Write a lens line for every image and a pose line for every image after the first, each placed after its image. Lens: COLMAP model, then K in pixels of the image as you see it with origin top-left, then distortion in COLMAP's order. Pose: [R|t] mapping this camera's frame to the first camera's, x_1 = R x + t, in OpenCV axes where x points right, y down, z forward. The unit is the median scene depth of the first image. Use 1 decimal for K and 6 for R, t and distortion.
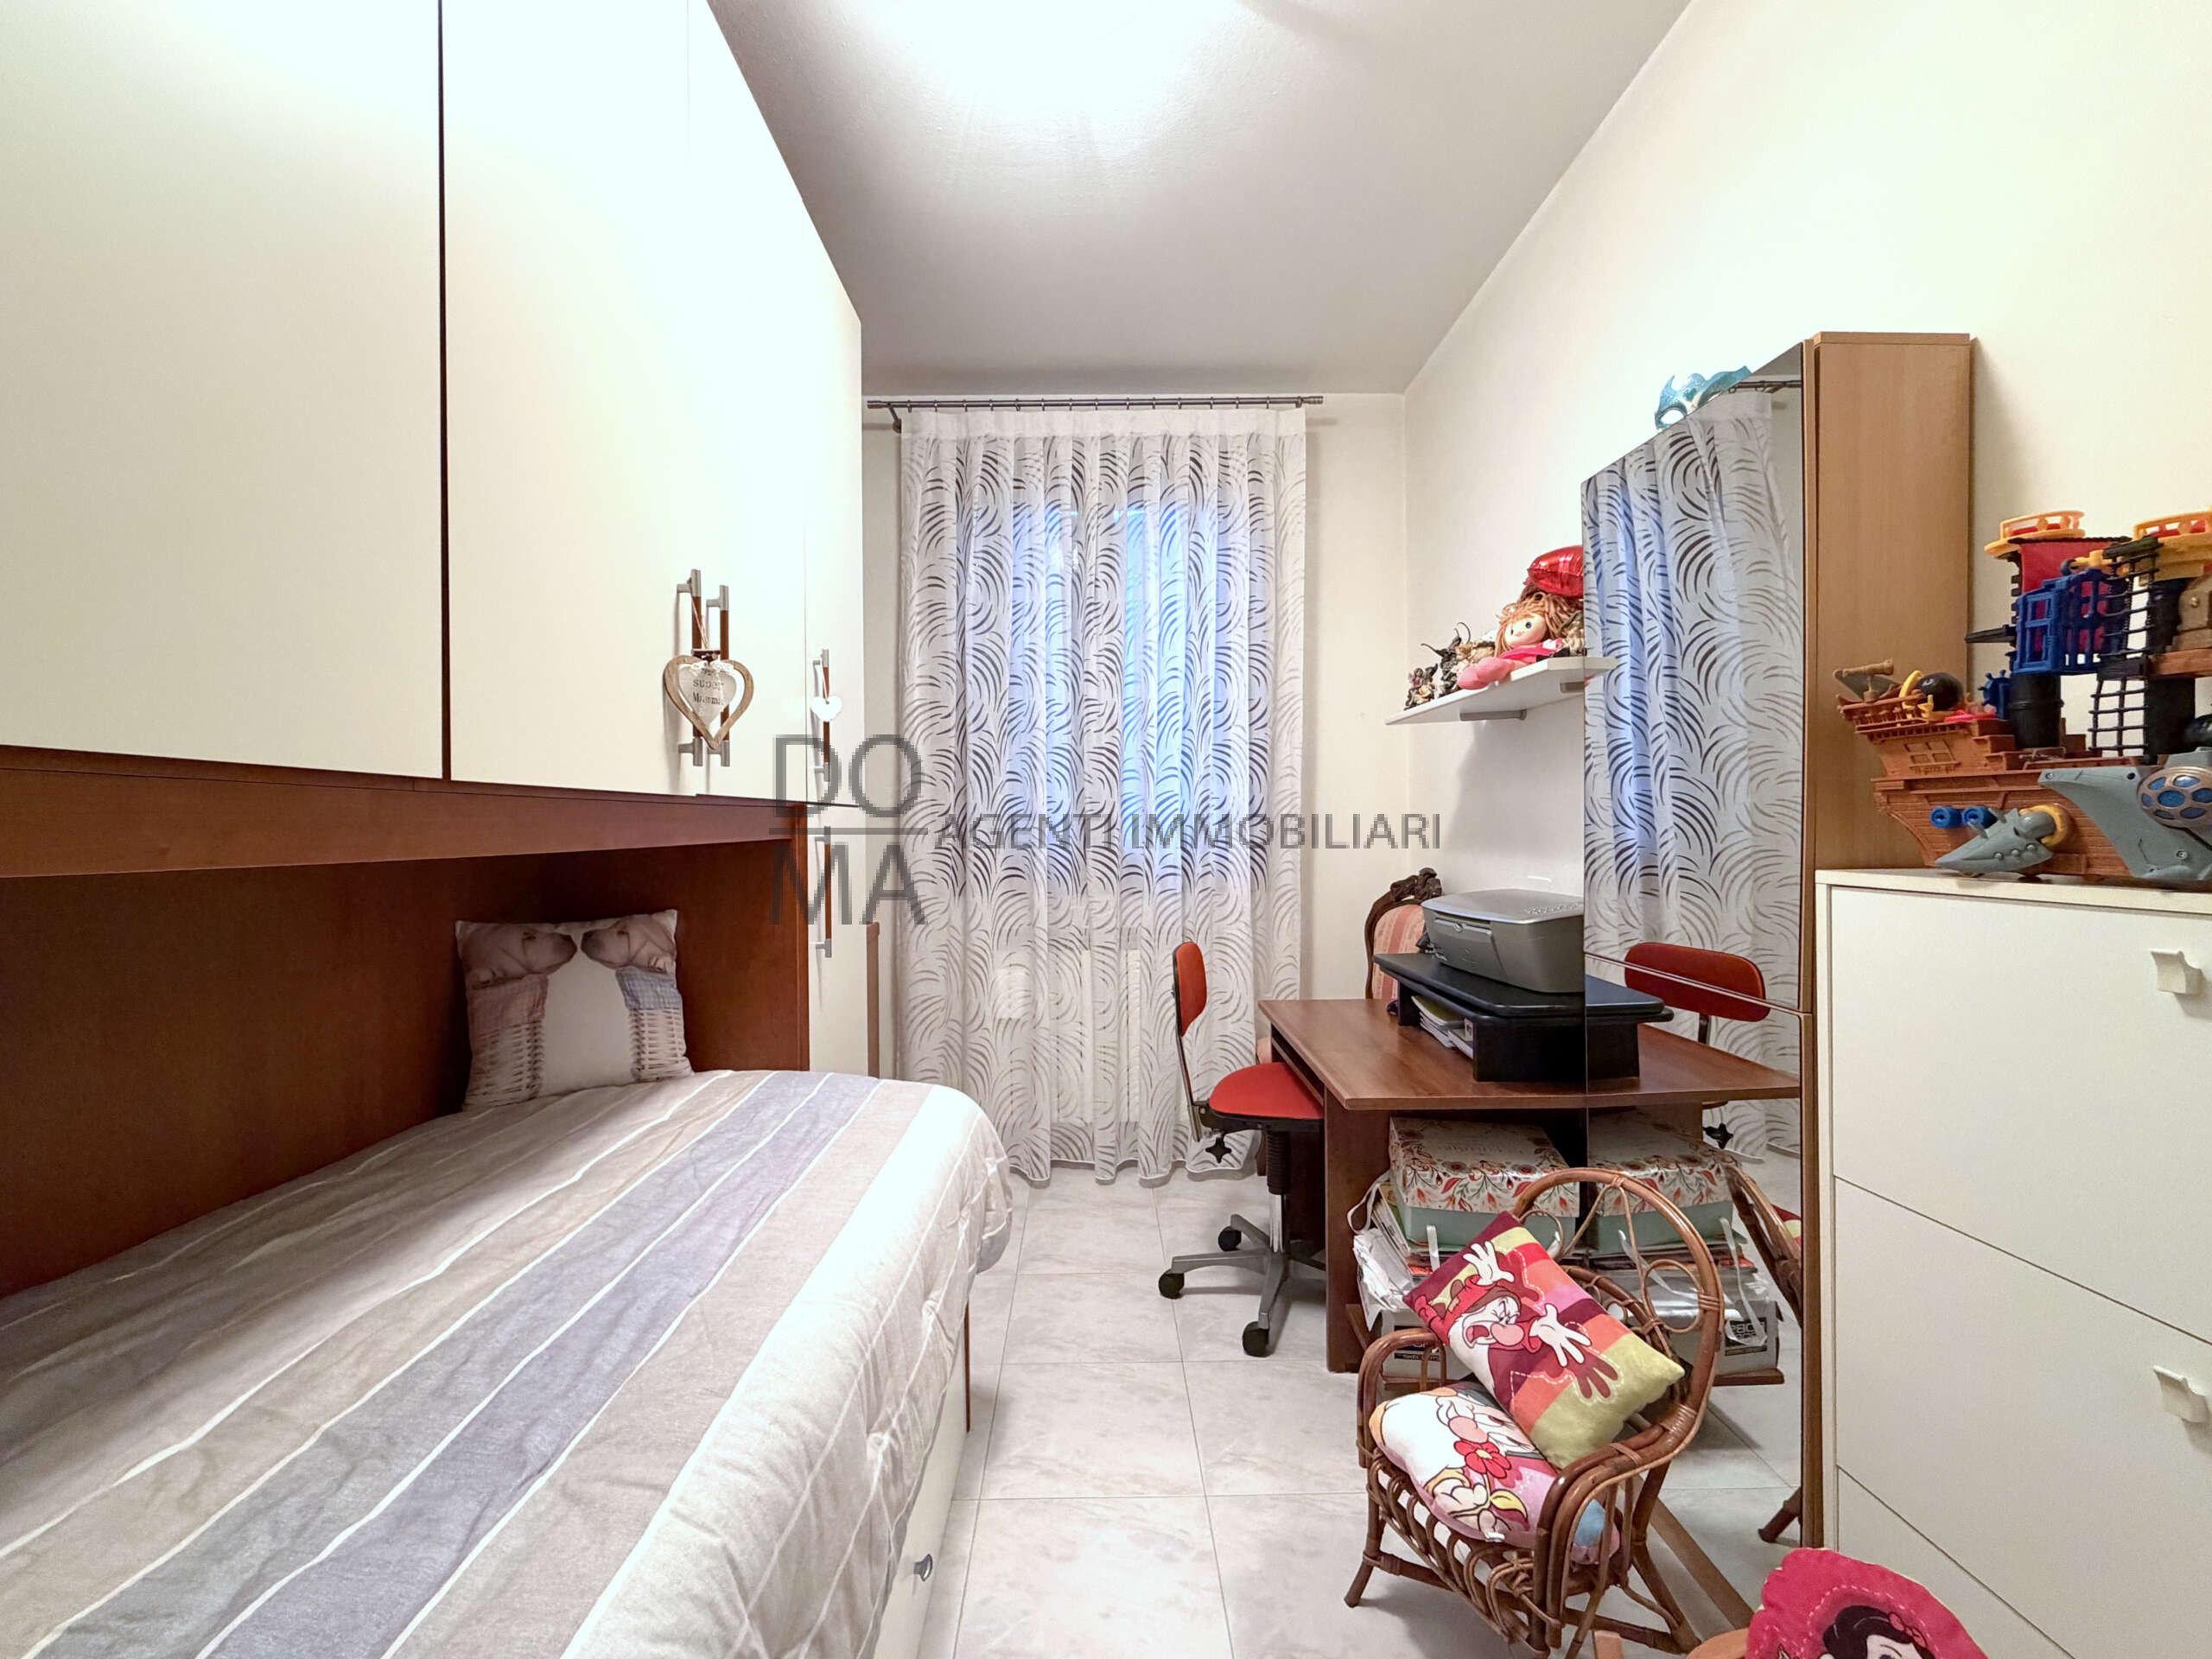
lens RADIAL K [[901.7, 0, 1098.4], [0, 901.7, 828.7], [0, 0, 1]] dist [-0.000734, 0.000404]
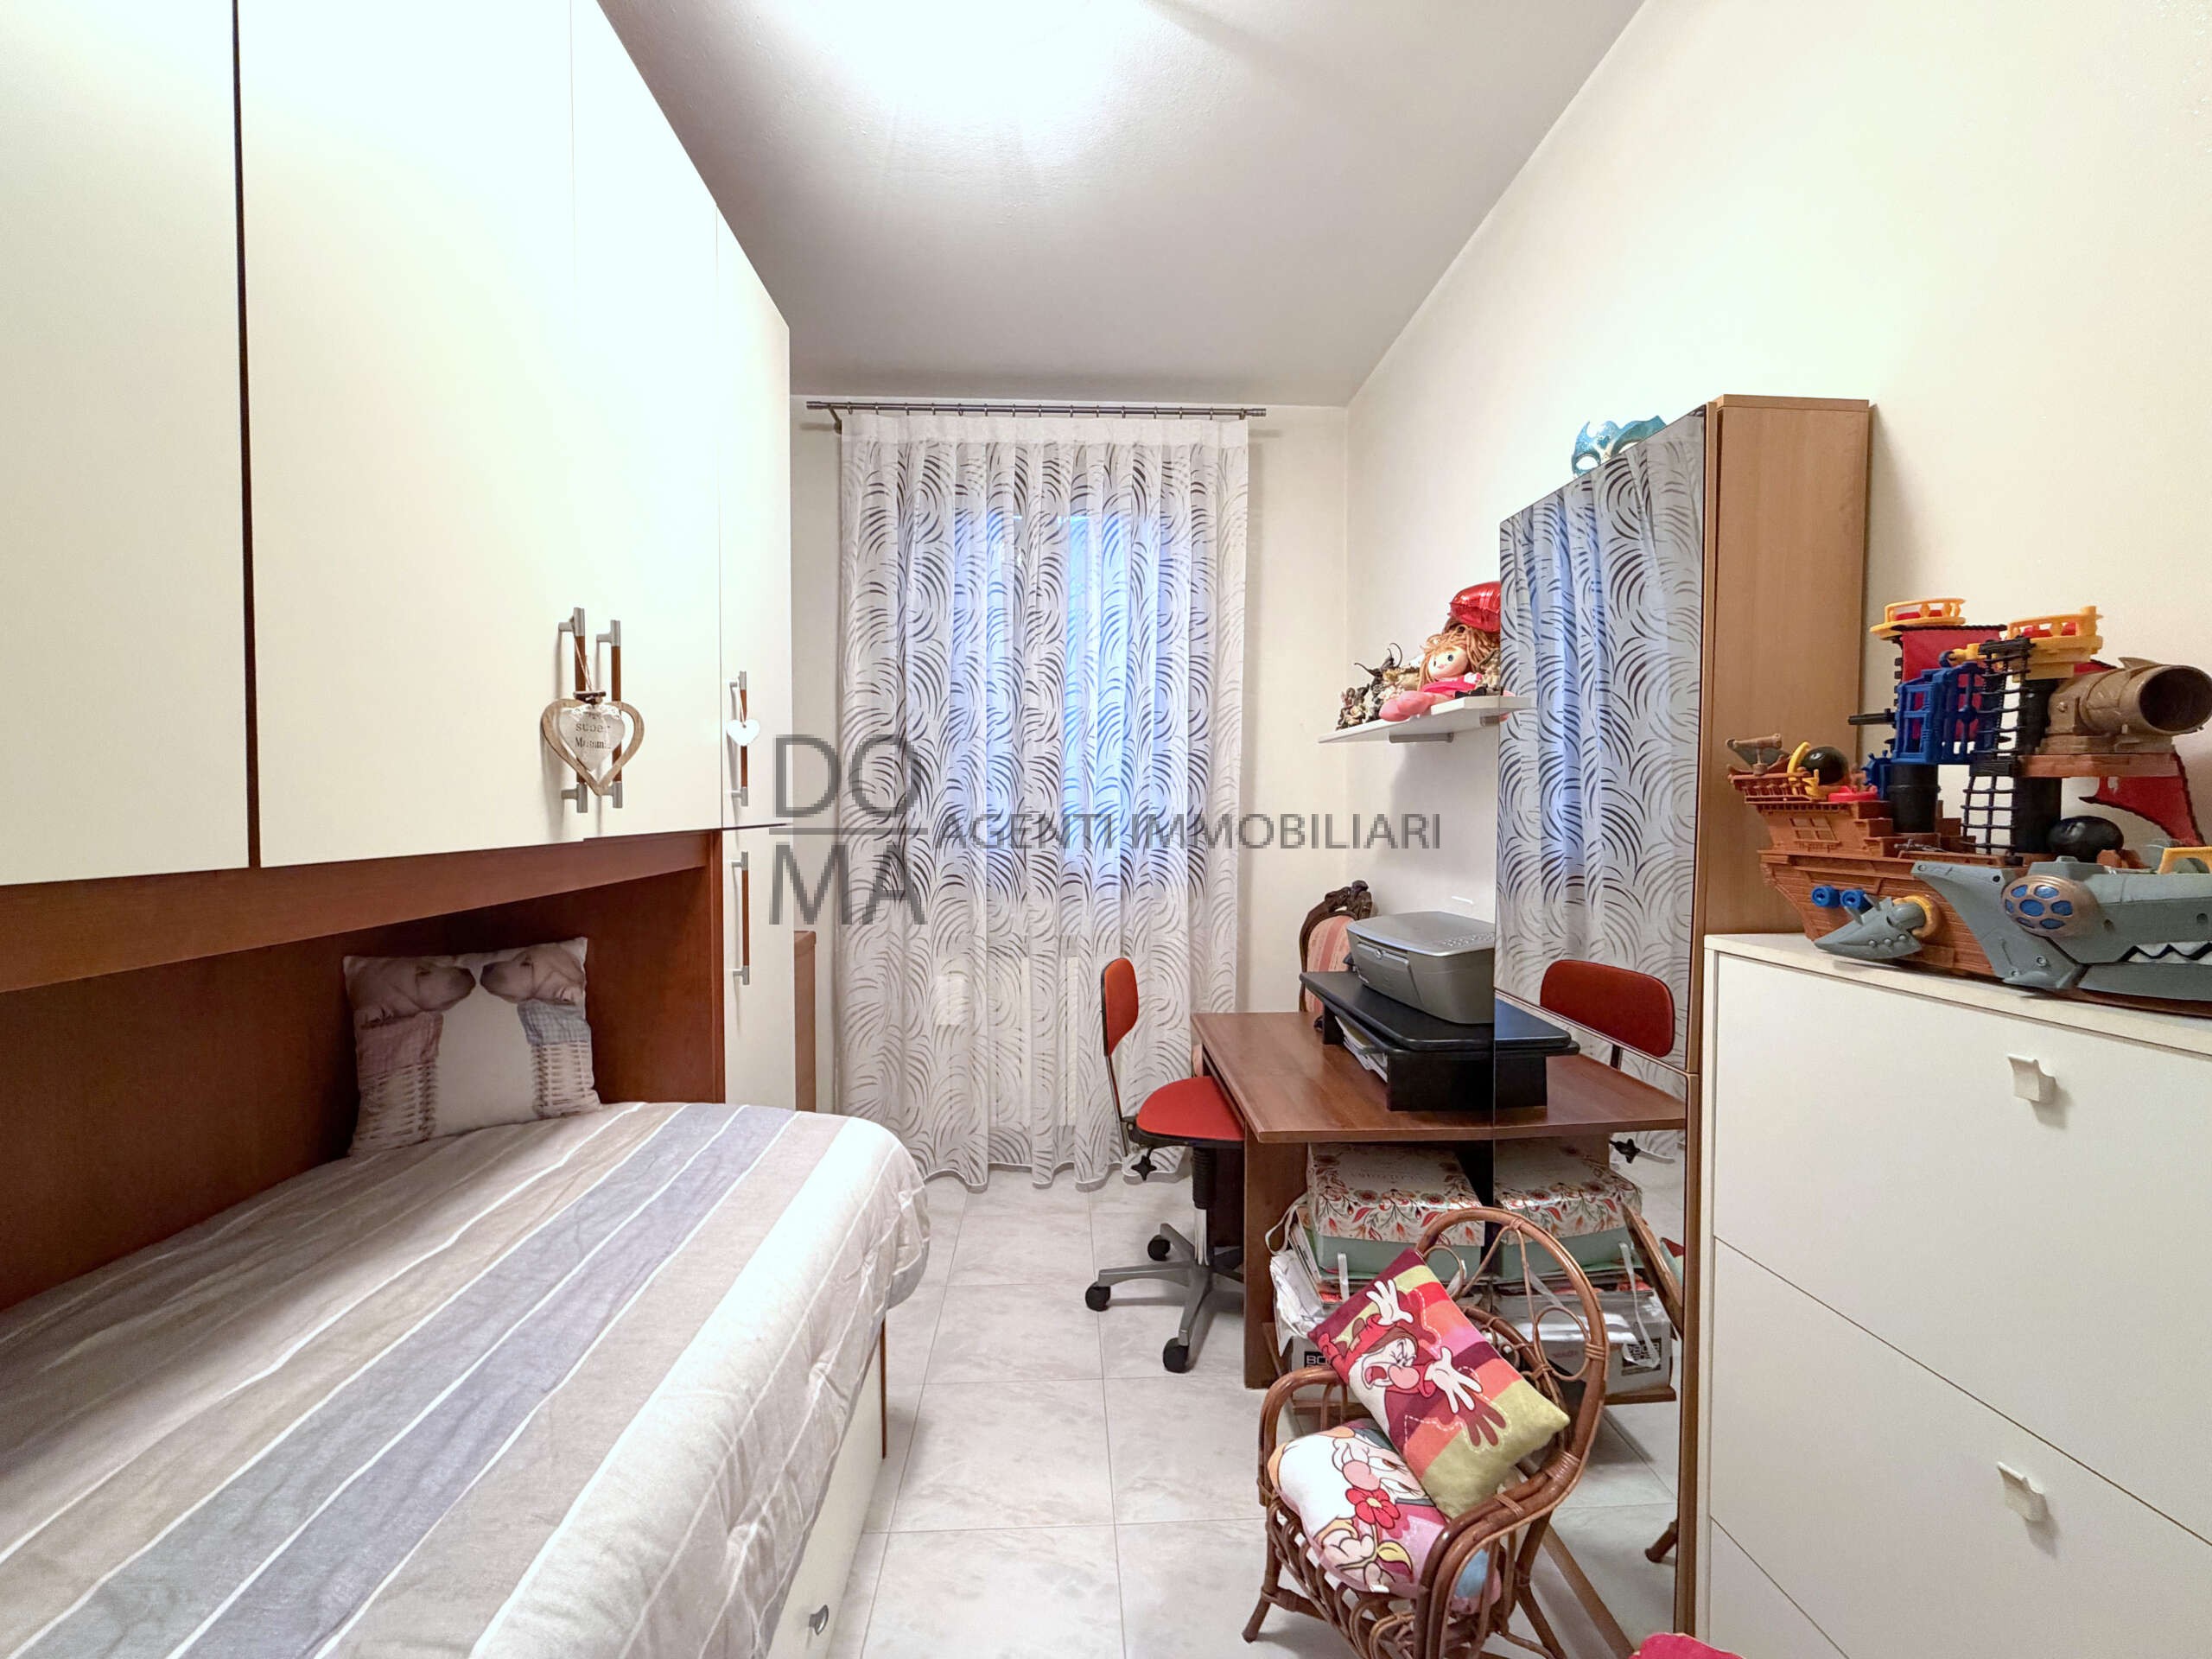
lens RADIAL K [[880.3, 0, 1098.4], [0, 880.3, 828.6], [0, 0, 1]] dist [0.000044, 0.000007]
pose [[0.999260, 0.008700, 0.037476, 0.053261], [-0.009576, 0.999684, 0.023251, -0.059332], [-0.037261, -0.023592, 0.999027, 0.029693]]
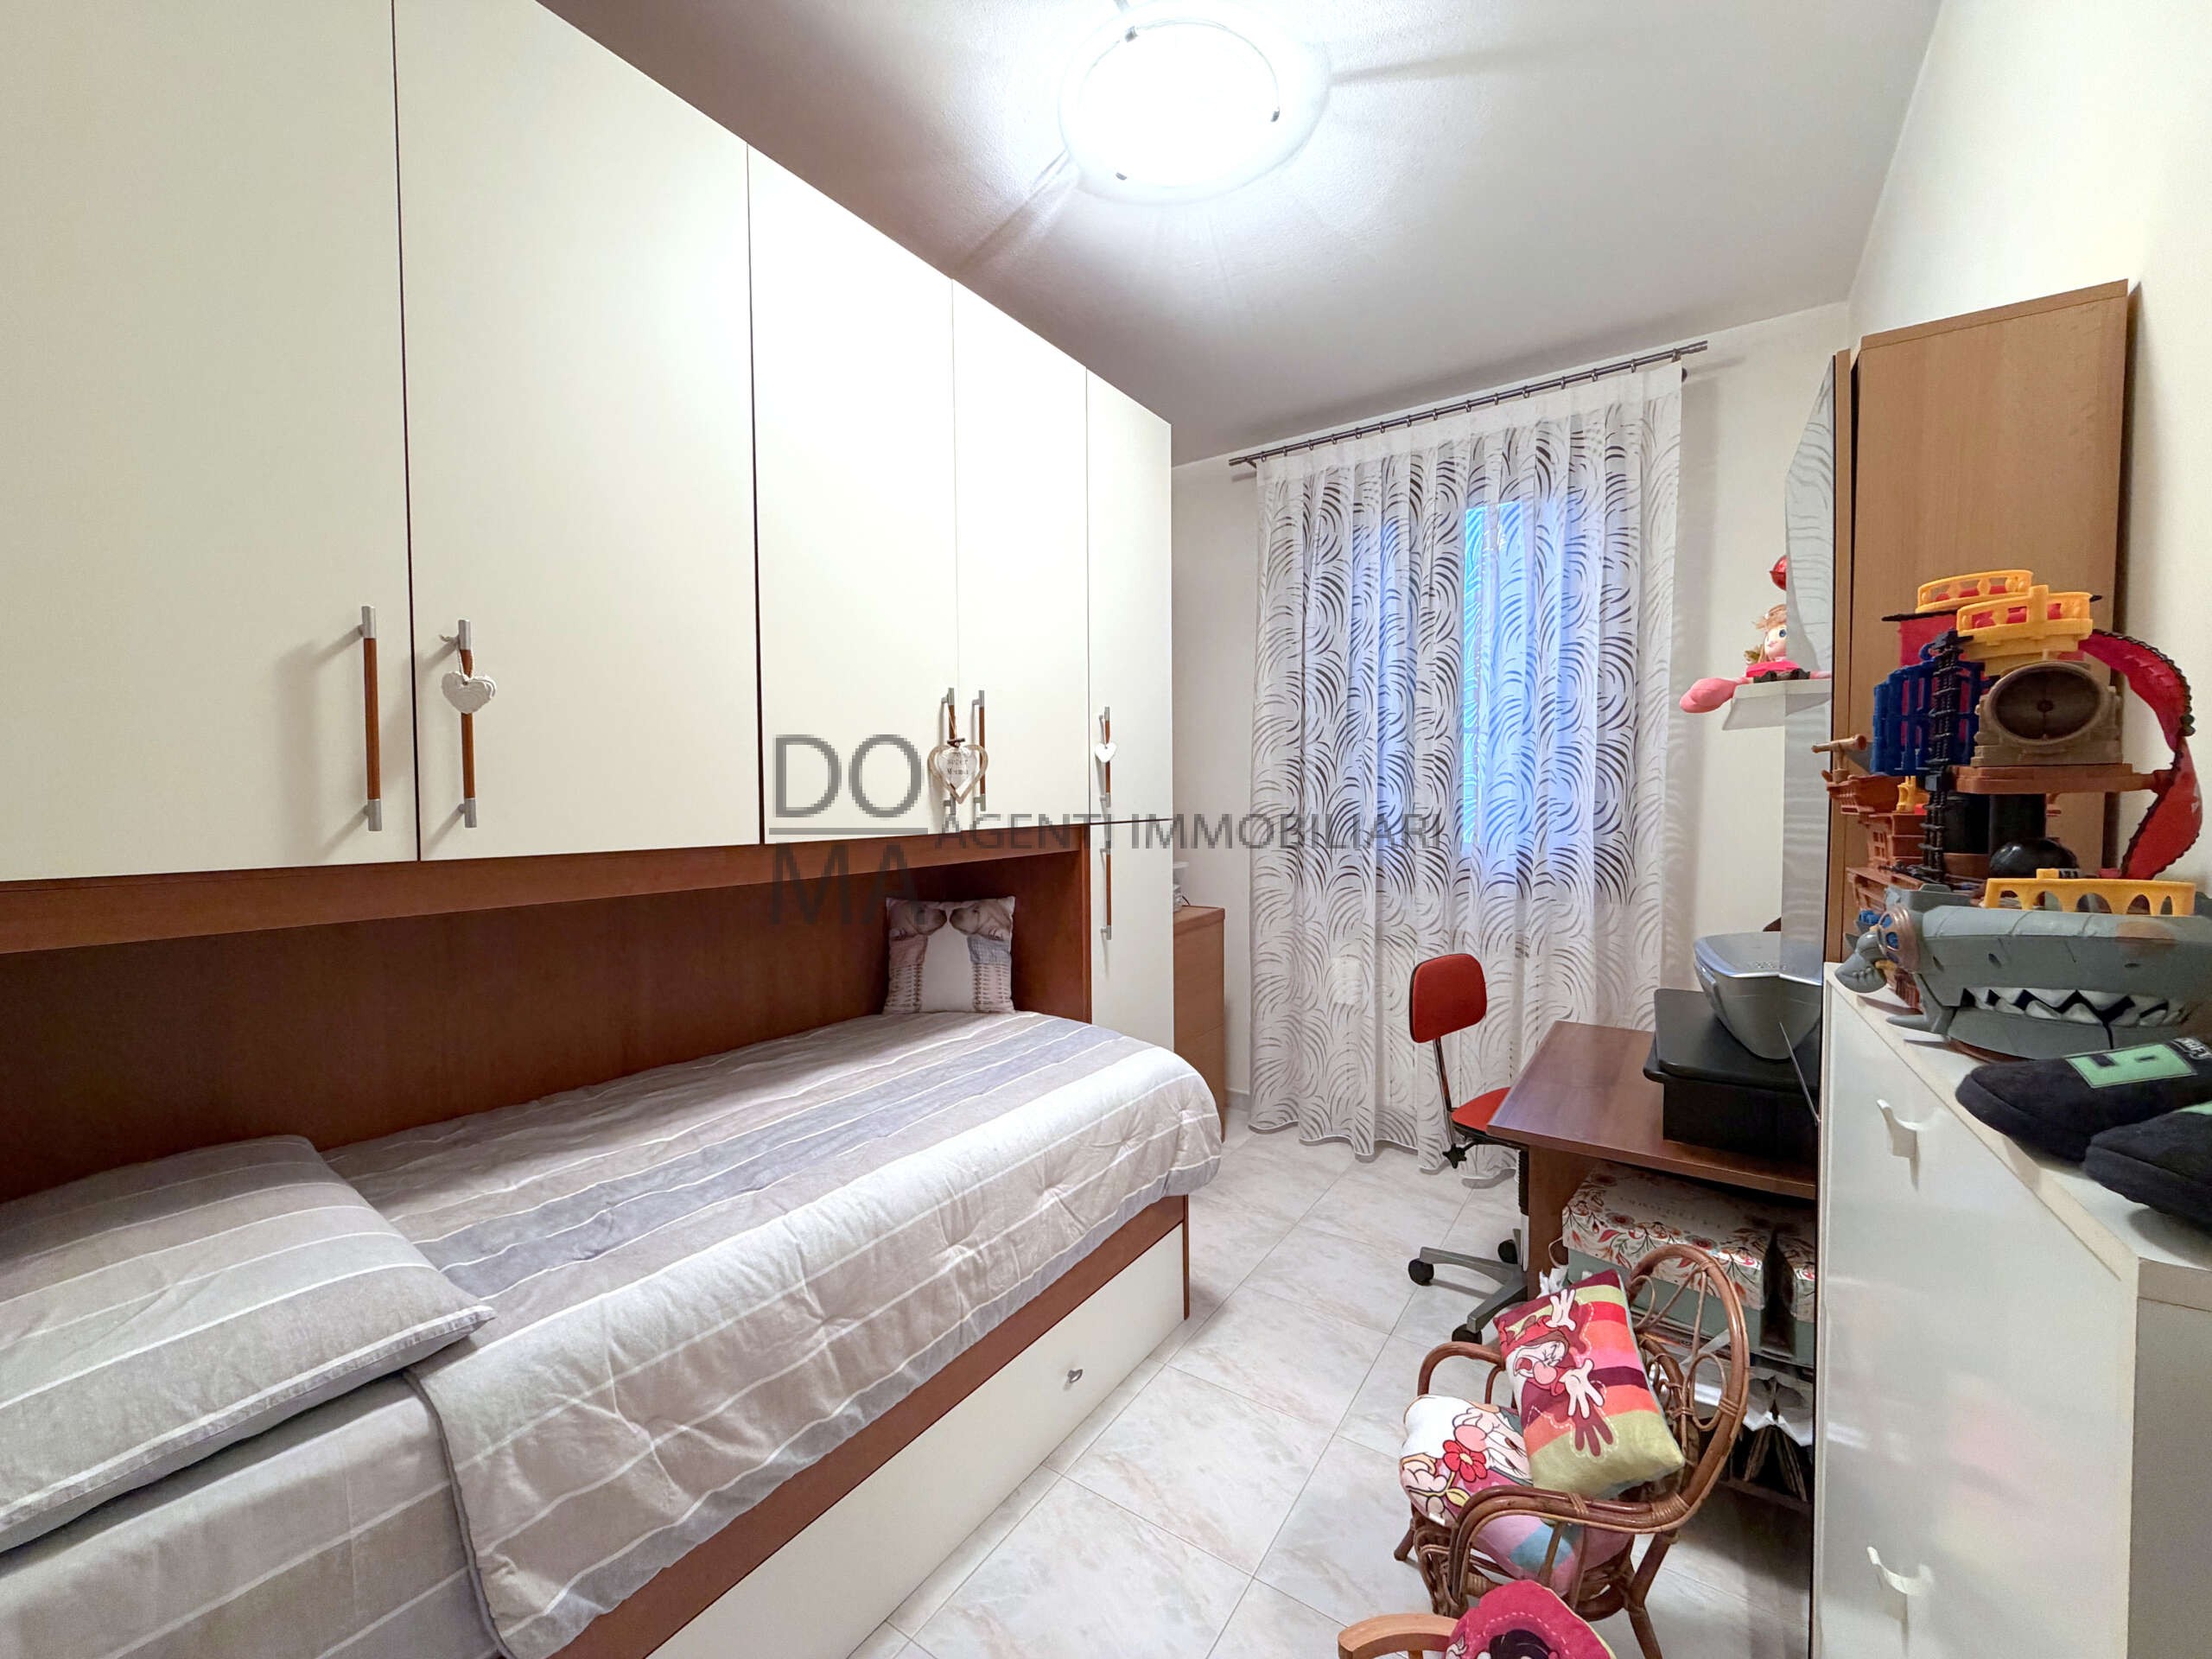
lens RADIAL K [[880.3, 0, 1098.4], [0, 880.3, 828.6], [0, 0, 1]] dist [0.000044, 0.000007]
pose [[0.821939, 0.023952, -0.569072, 0.464710], [-0.001495, 0.999203, 0.039896, -0.079254], [0.569574, -0.031941, 0.821319, -0.075968]]
